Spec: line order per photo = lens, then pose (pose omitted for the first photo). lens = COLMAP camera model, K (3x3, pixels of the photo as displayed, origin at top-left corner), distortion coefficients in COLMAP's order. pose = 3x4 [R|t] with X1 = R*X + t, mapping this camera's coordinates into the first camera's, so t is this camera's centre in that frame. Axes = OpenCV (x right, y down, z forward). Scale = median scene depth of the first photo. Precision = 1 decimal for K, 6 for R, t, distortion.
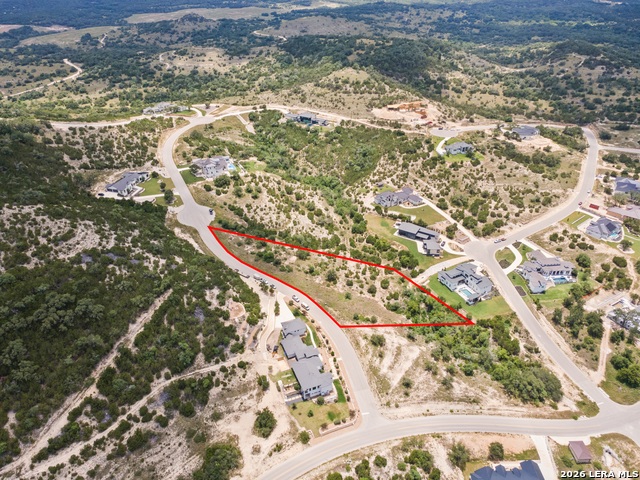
lens RADIAL K [[471.3, 0, 317.9], [0, 471.3, 240.6], [0, 0, 1]] dist [0.052276, 0.003273]
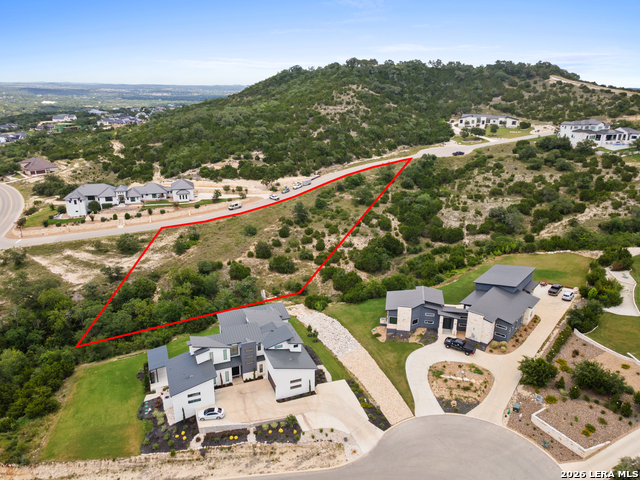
lens RADIAL K [[471.3, 0, 317.9], [0, 471.3, 240.6], [0, 0, 1]] dist [0.052276, 0.003273]
pose [[-0.100902, 0.326803, -0.939691, 0.662223], [-0.520958, 0.787317, 0.329750, -0.112421], [0.847598, 0.522812, 0.090809, 1.155503]]
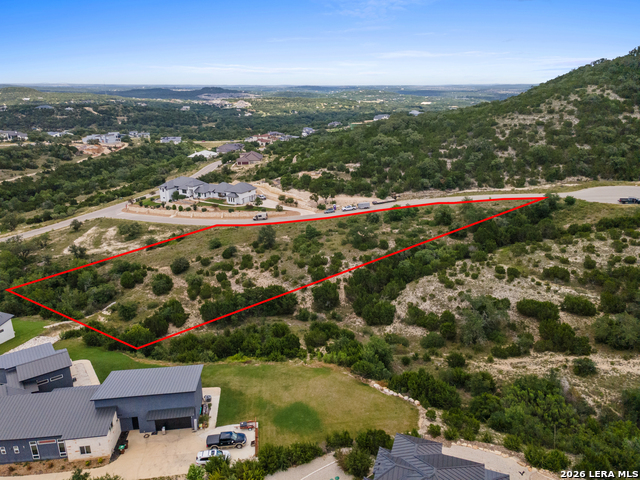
lens RADIAL K [[471.3, 0, 317.9], [0, 471.3, 240.6], [0, 0, 1]] dist [0.052276, 0.003273]
pose [[-0.762511, 0.220213, -0.608344, 0.339956], [-0.324041, 0.683859, 0.653708, -0.309768], [0.559977, 0.695588, -0.450093, 1.474303]]
